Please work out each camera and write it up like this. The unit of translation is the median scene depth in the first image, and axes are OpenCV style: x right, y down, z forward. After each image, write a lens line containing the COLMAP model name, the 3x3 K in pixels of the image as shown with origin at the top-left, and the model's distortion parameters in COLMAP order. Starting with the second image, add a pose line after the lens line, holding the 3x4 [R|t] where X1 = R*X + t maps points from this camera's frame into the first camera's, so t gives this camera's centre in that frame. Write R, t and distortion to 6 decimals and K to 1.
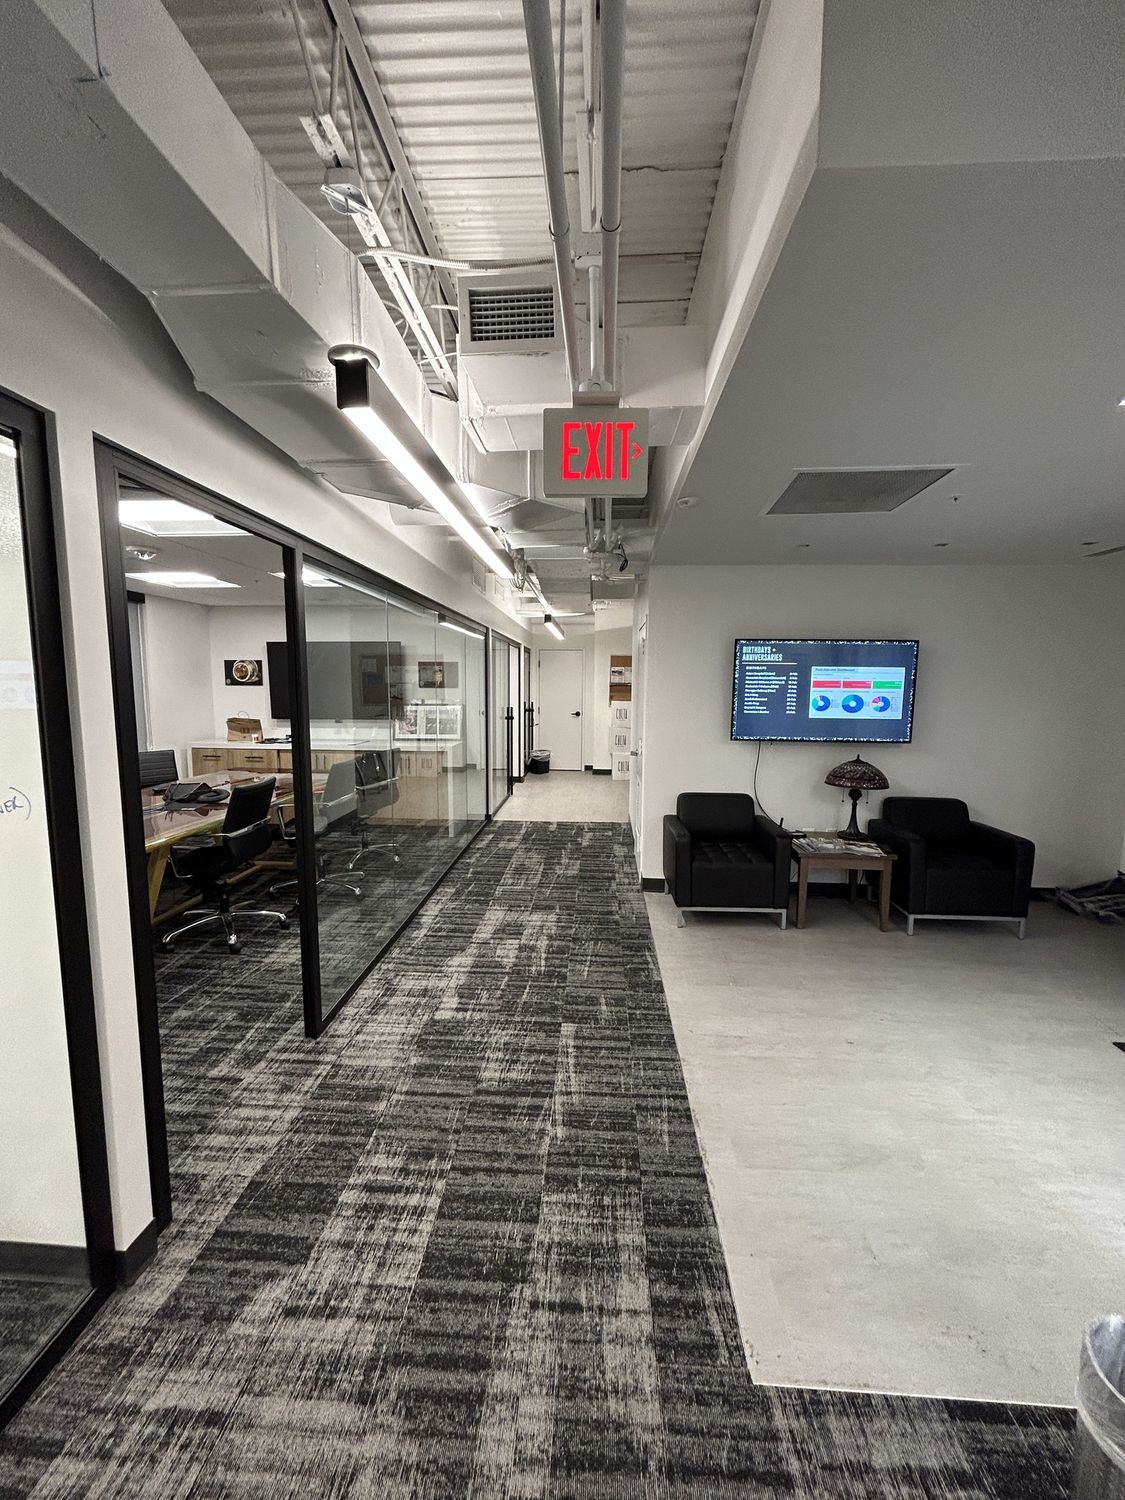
lens RADIAL K [[603.4, 0, 563.0], [0, 603.4, 756.3], [0, 0, 1]] dist [-0.000856, -0.000264]
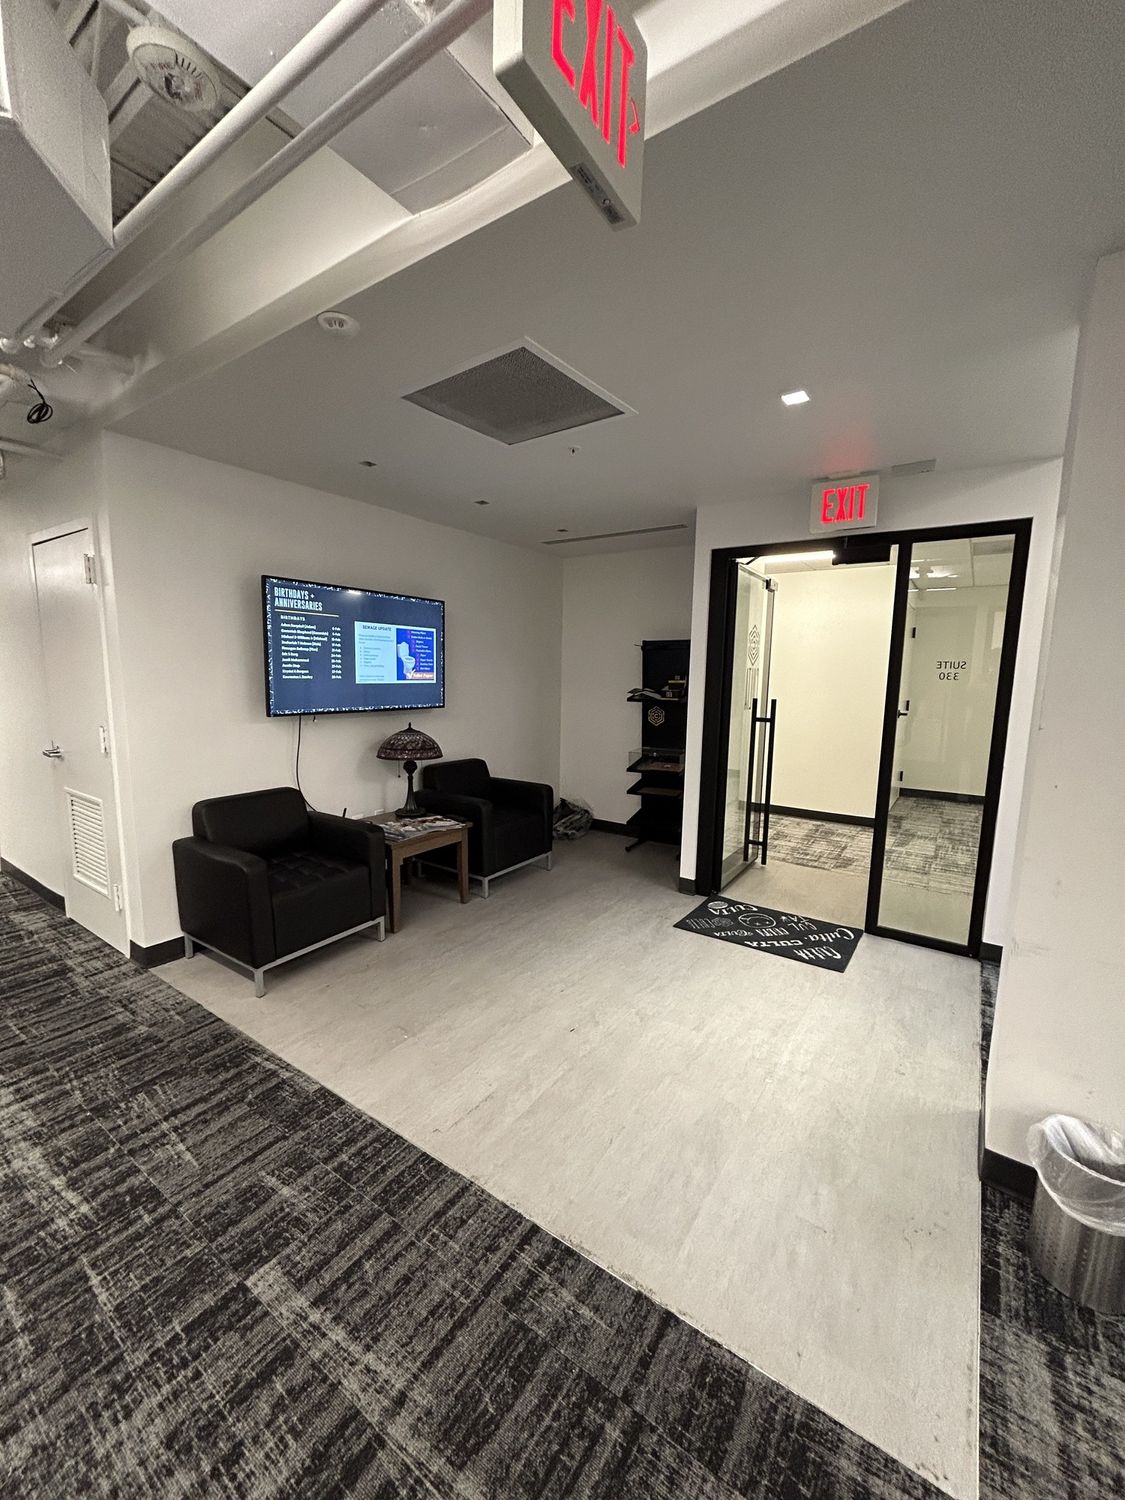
lens RADIAL K [[603.4, 0, 564.2], [0, 603.4, 749.7], [0, 0, 1]] dist [-0.000856, -0.000264]
pose [[0.516409, -0.112910, 0.848866, -0.164656], [0.092220, 0.992837, 0.075957, -0.009858], [-0.851362, 0.039058, 0.523122, 0.333349]]
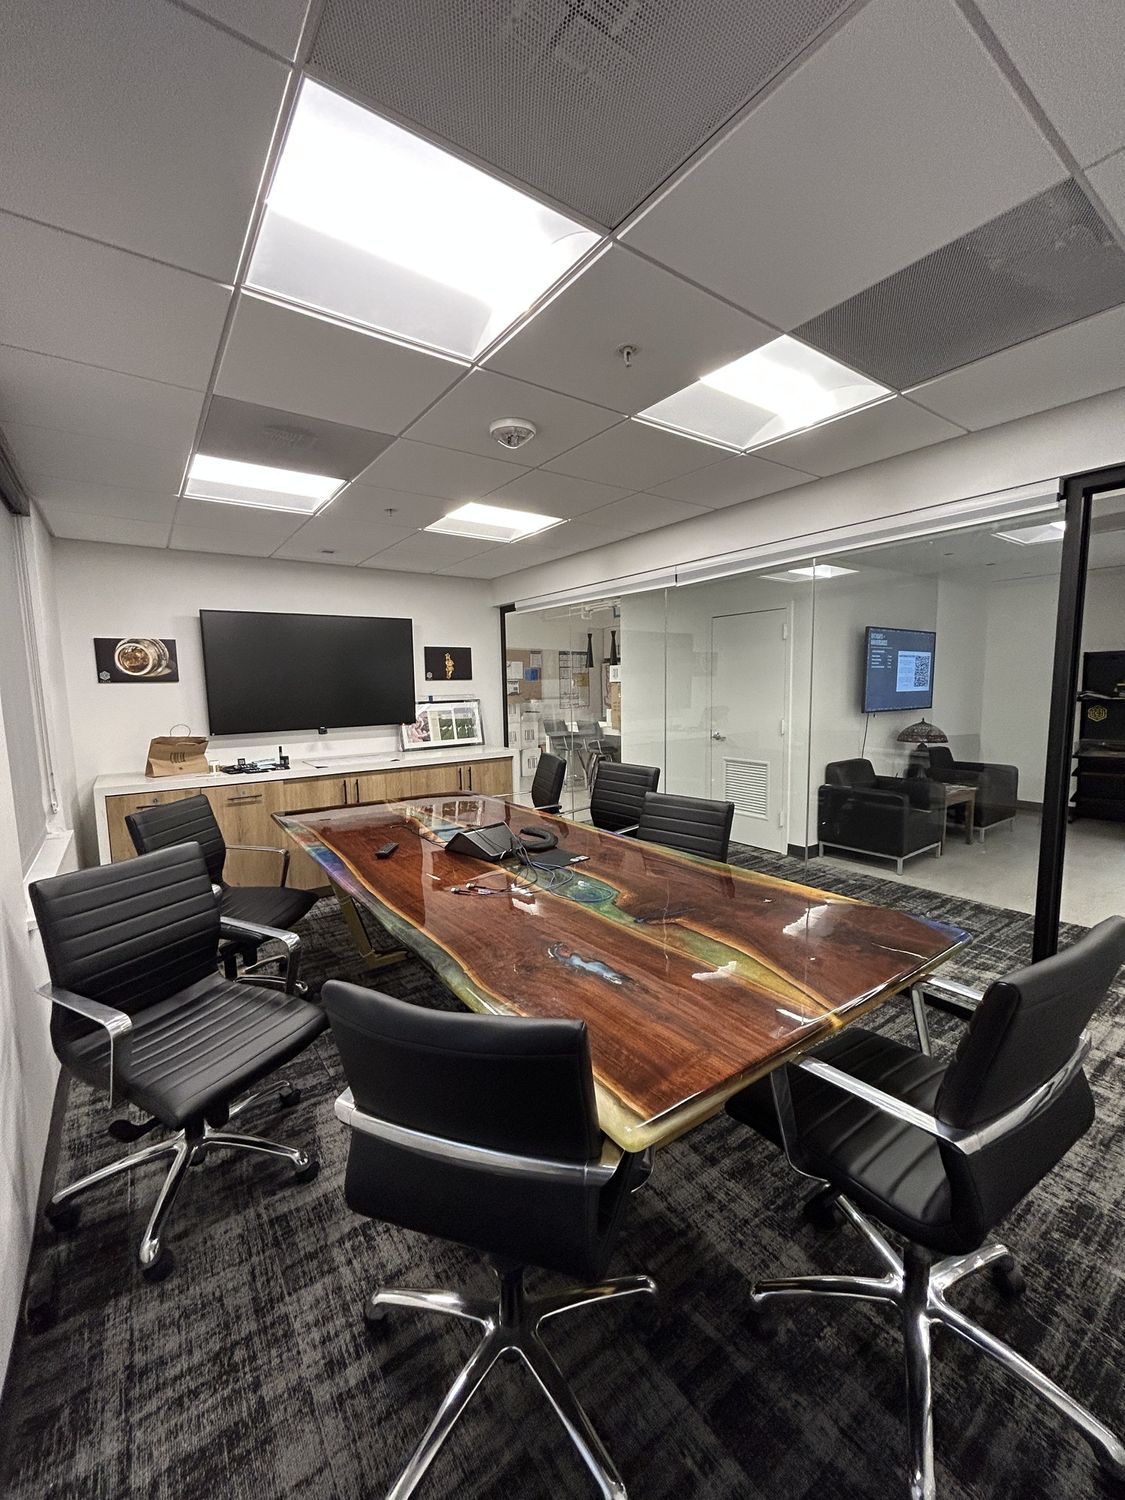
lens RADIAL K [[603.4, 0, 565.6], [0, 603.4, 747.3], [0, 0, 1]] dist [-0.000856, -0.000264]
pose [[0.773360, -0.085782, 0.628137, -0.949713], [0.100378, 0.994874, 0.012281, -0.033812], [-0.625970, 0.053553, 0.778006, 0.472840]]
